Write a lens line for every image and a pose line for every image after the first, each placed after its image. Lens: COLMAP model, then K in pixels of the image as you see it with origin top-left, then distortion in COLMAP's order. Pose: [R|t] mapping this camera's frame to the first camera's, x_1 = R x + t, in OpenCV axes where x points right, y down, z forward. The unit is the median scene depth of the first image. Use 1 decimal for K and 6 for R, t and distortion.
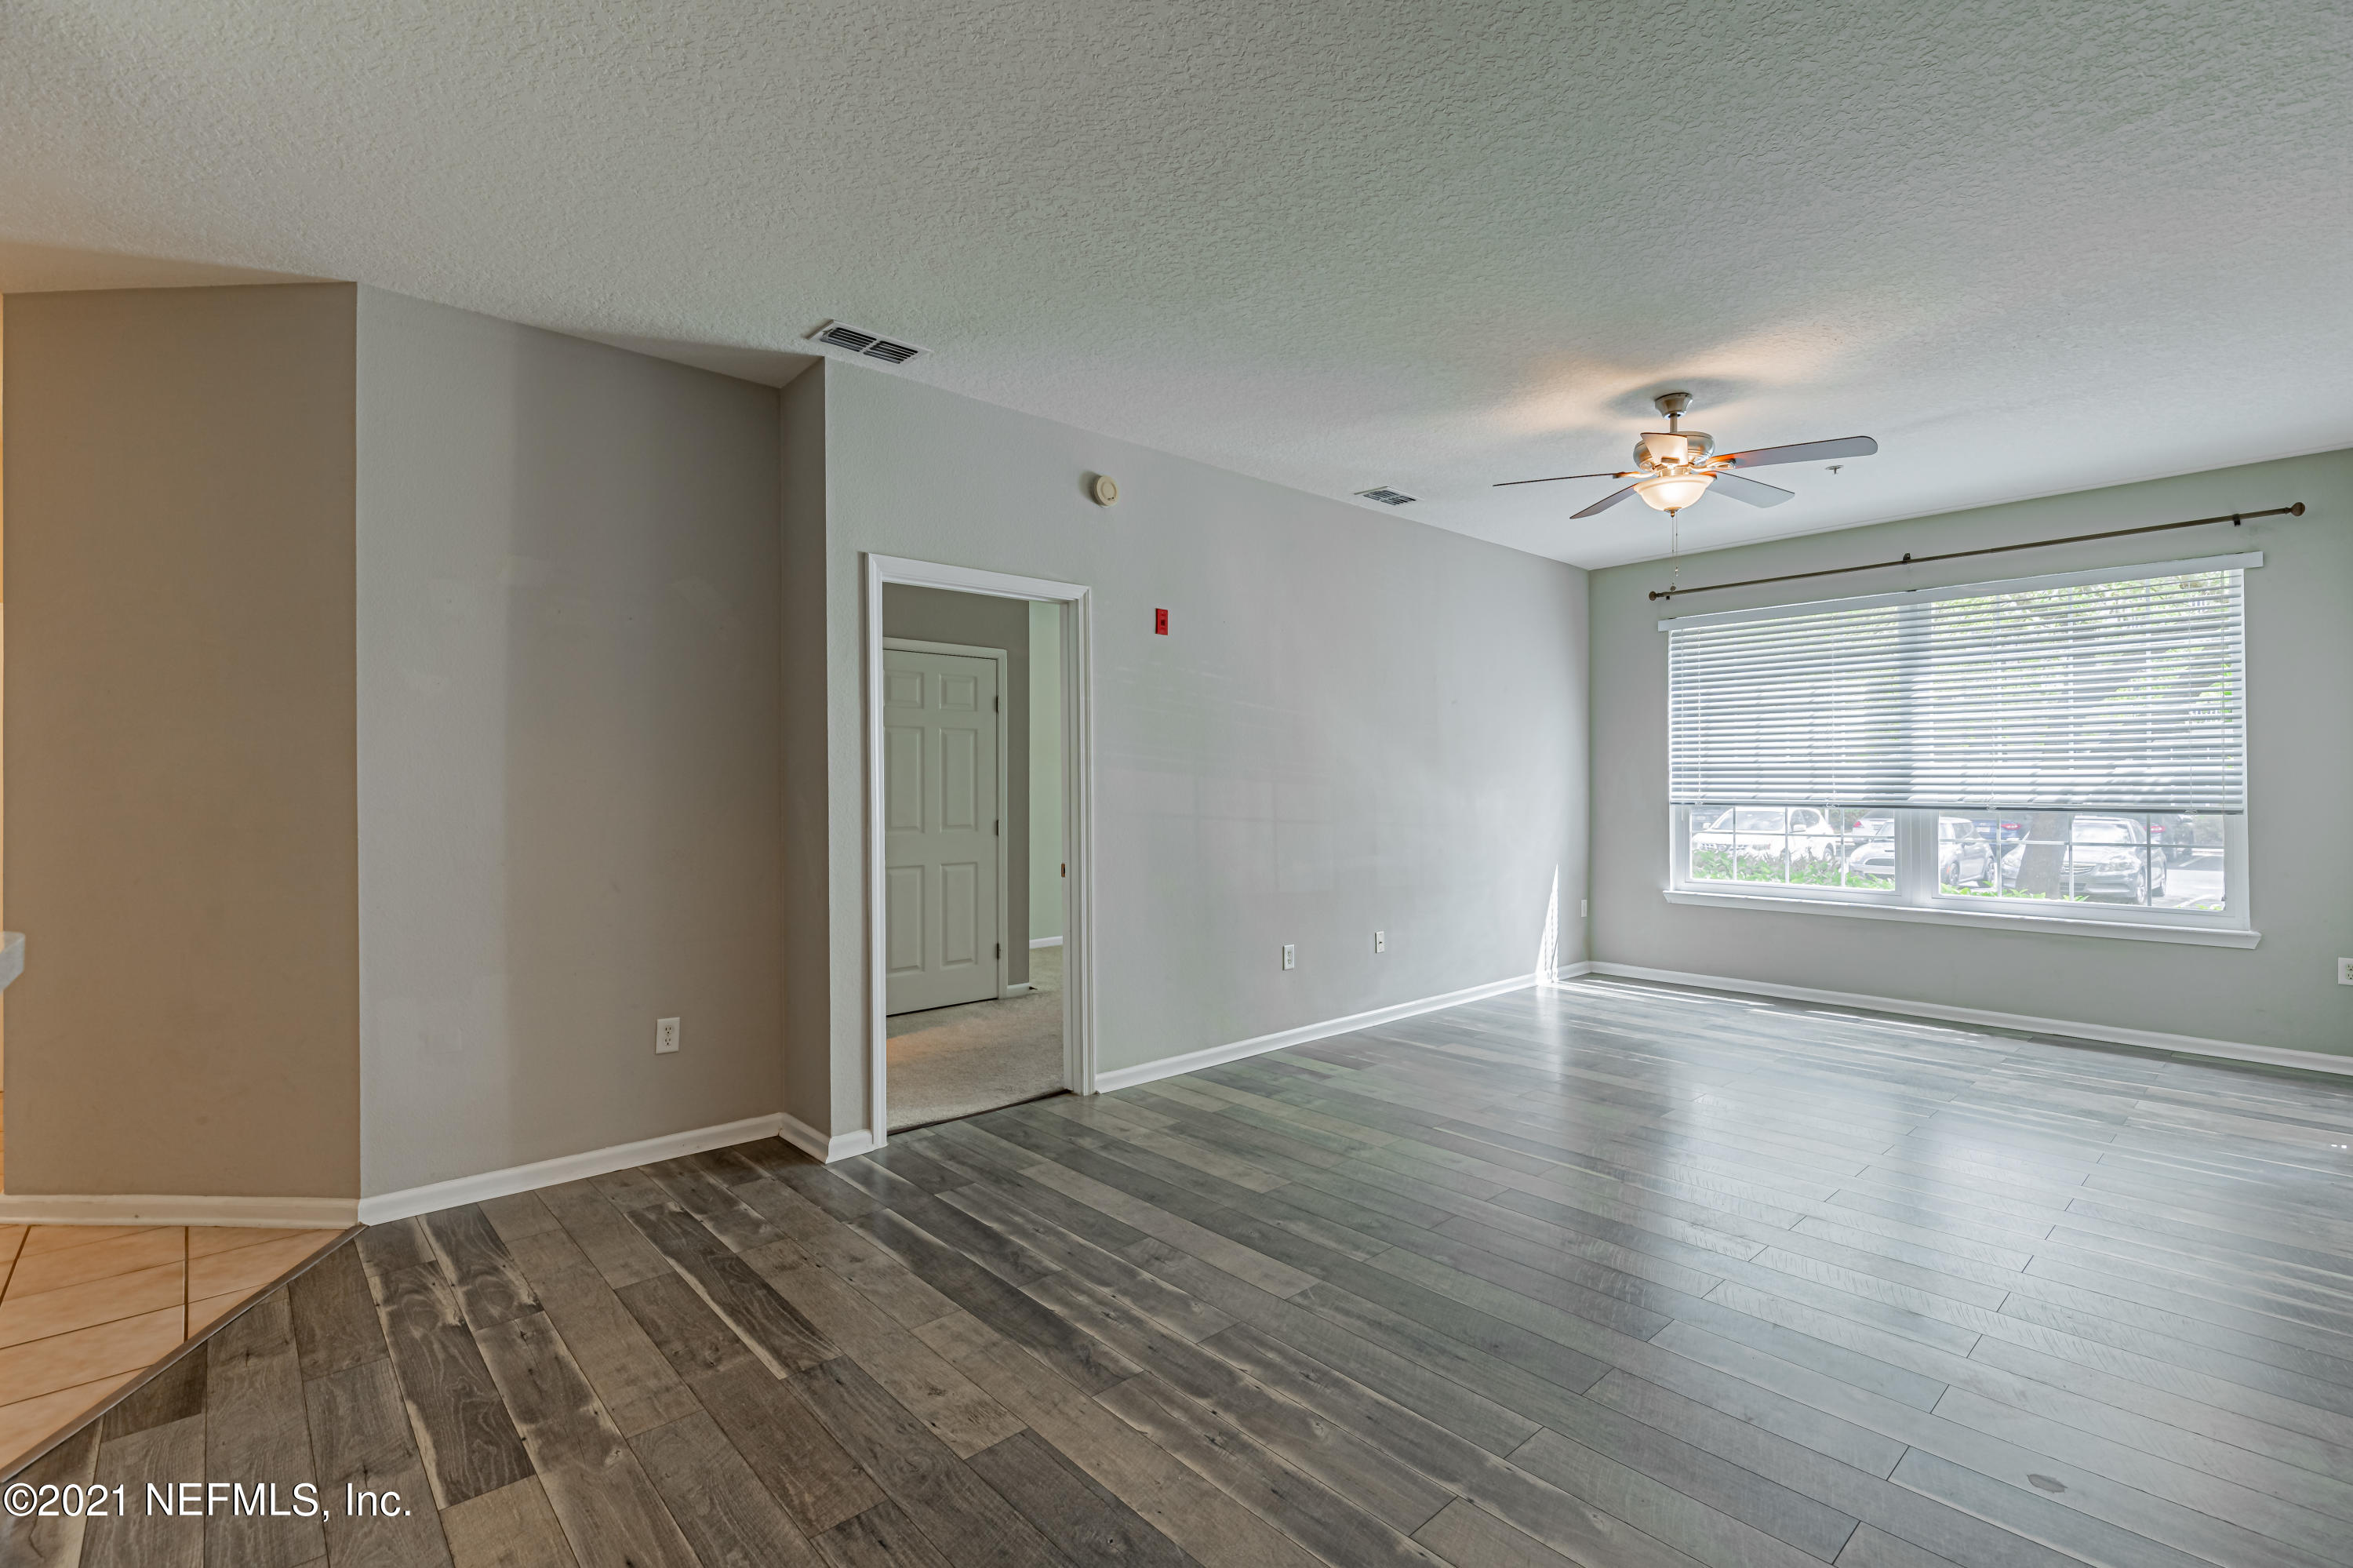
lens RADIAL K [[1057.5, 0, 1176.5], [0, 1057.5, 784.0], [0, 0, 1]] dist [0.008311, -0.001101]
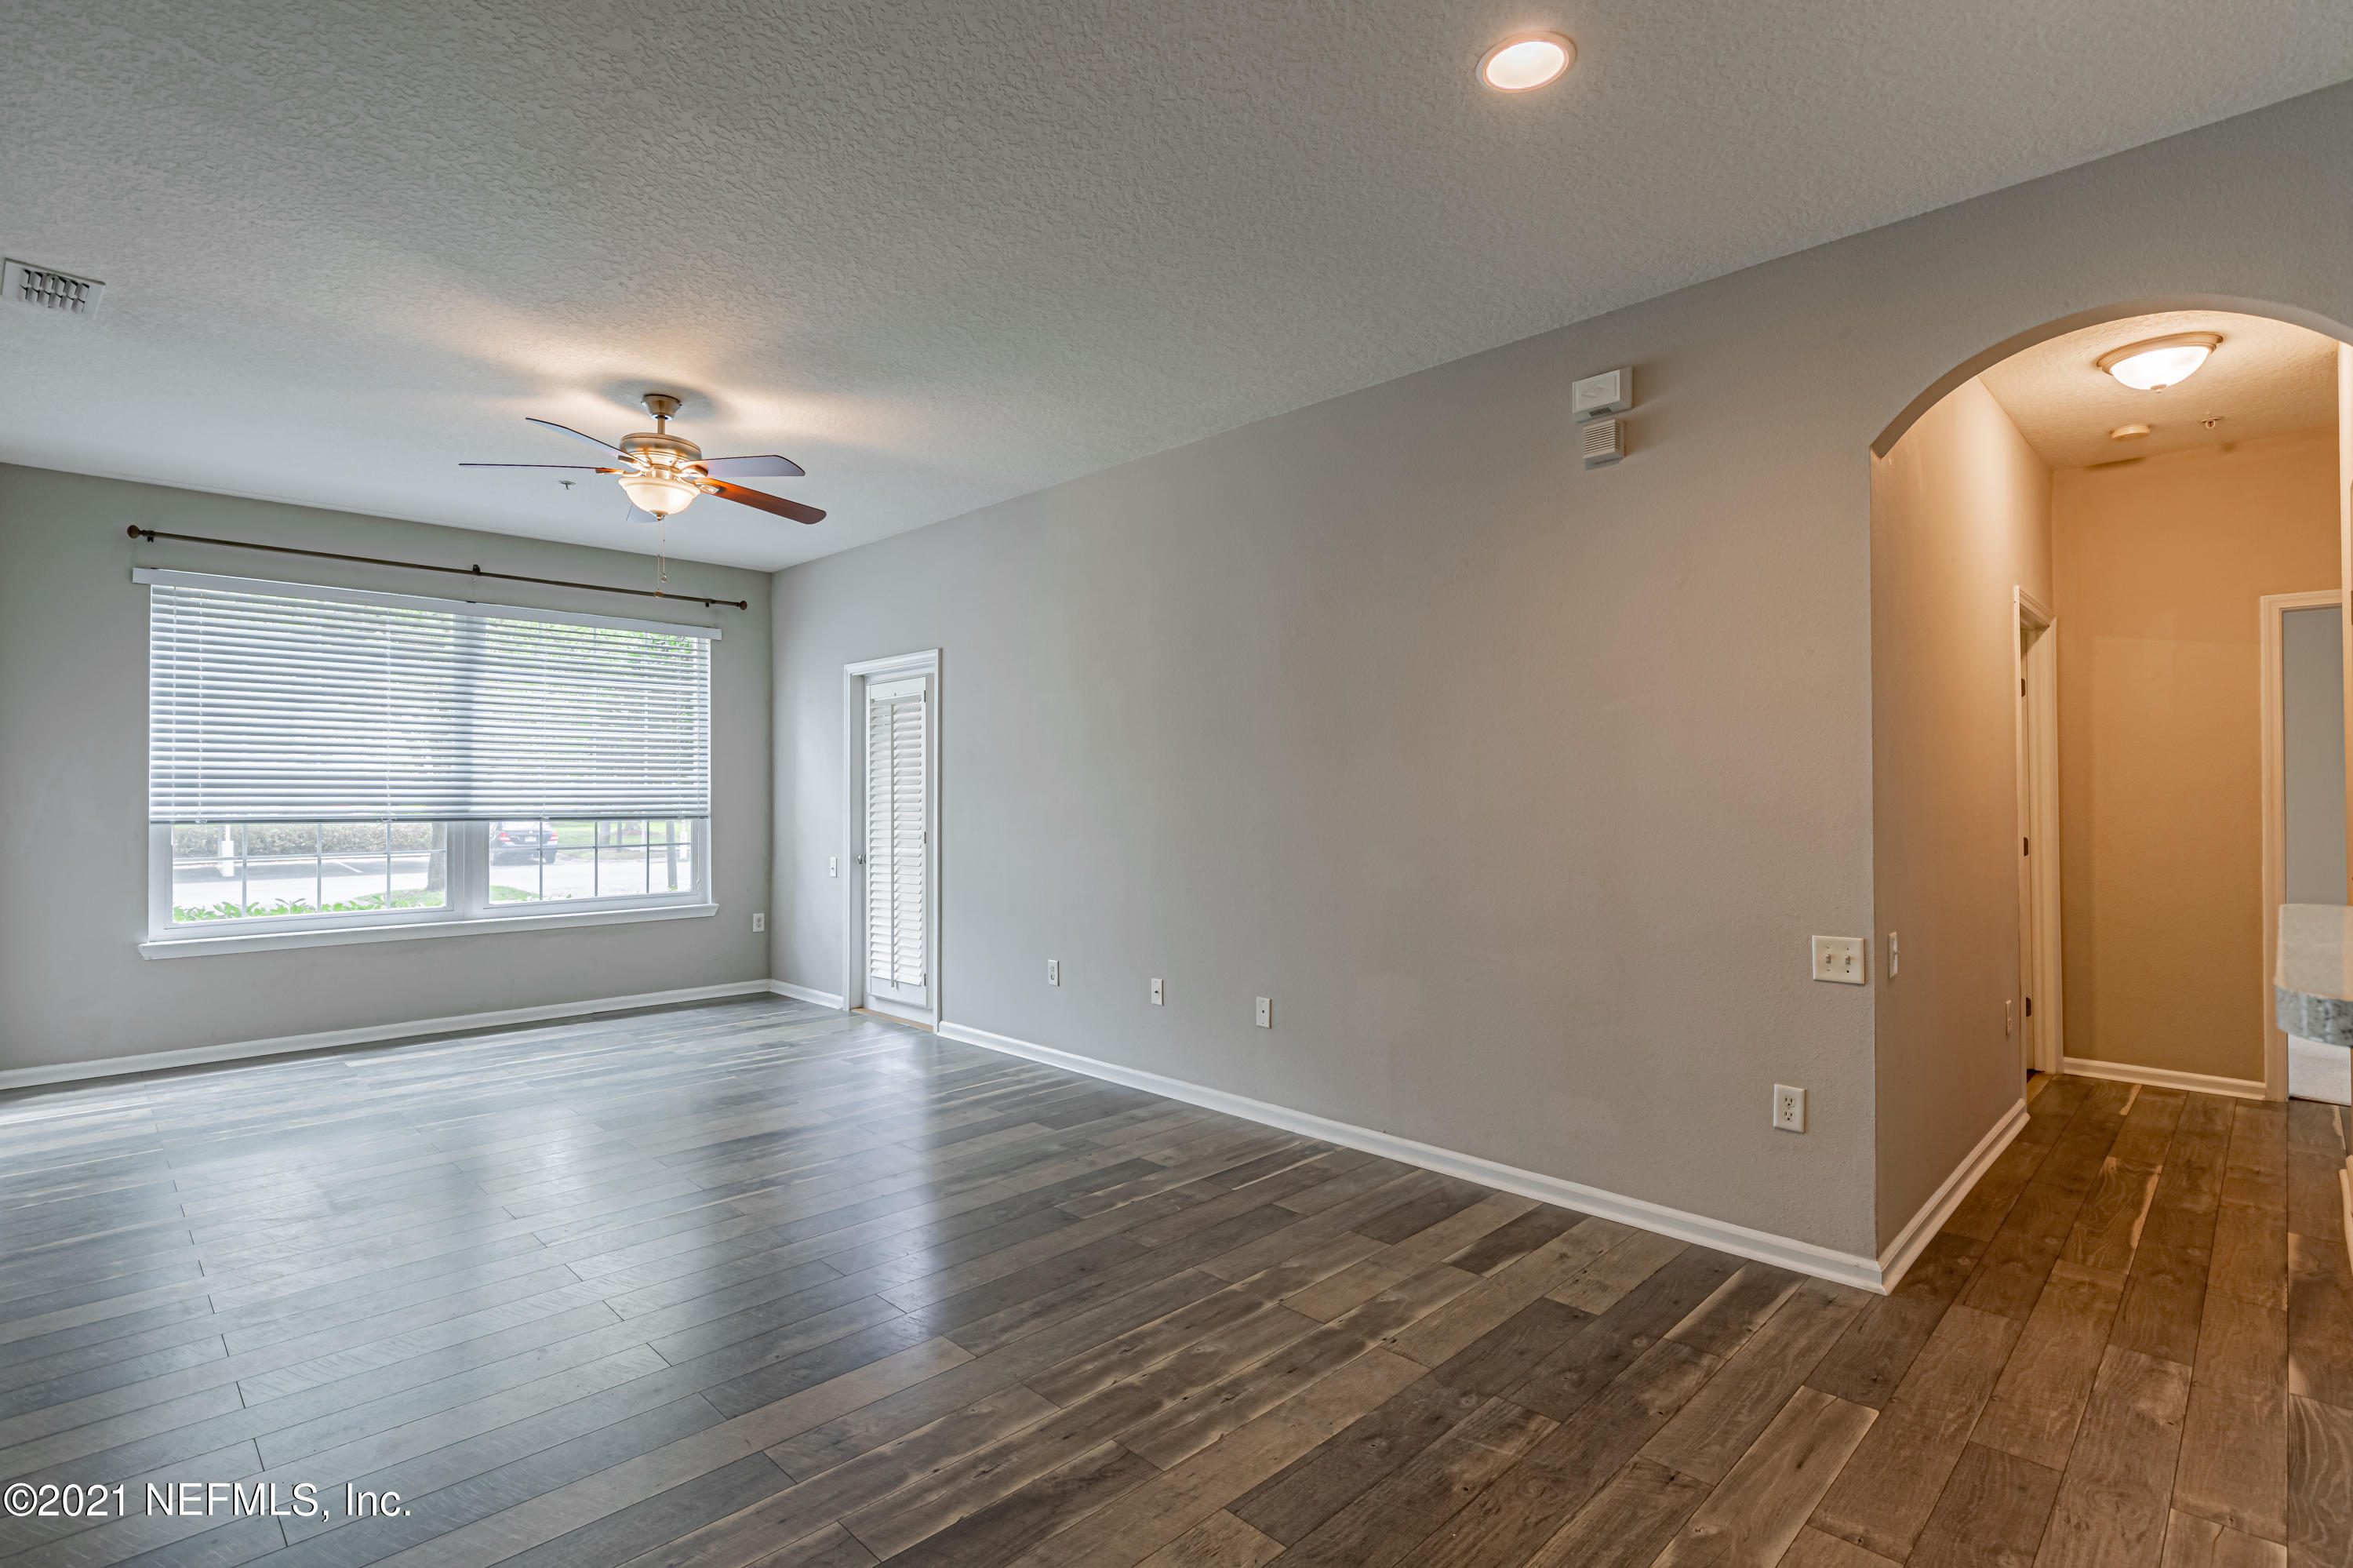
lens RADIAL K [[1128.5, 0, 1176.5], [0, 1128.5, 784.0], [0, 0, 1]] dist [0.002191, 0.000048]
pose [[-0.048938, 0.011445, 0.998736, -0.842170], [-0.000390, 0.999934, -0.011478, 0.001254], [-0.998802, -0.000951, -0.048930, 0.829808]]
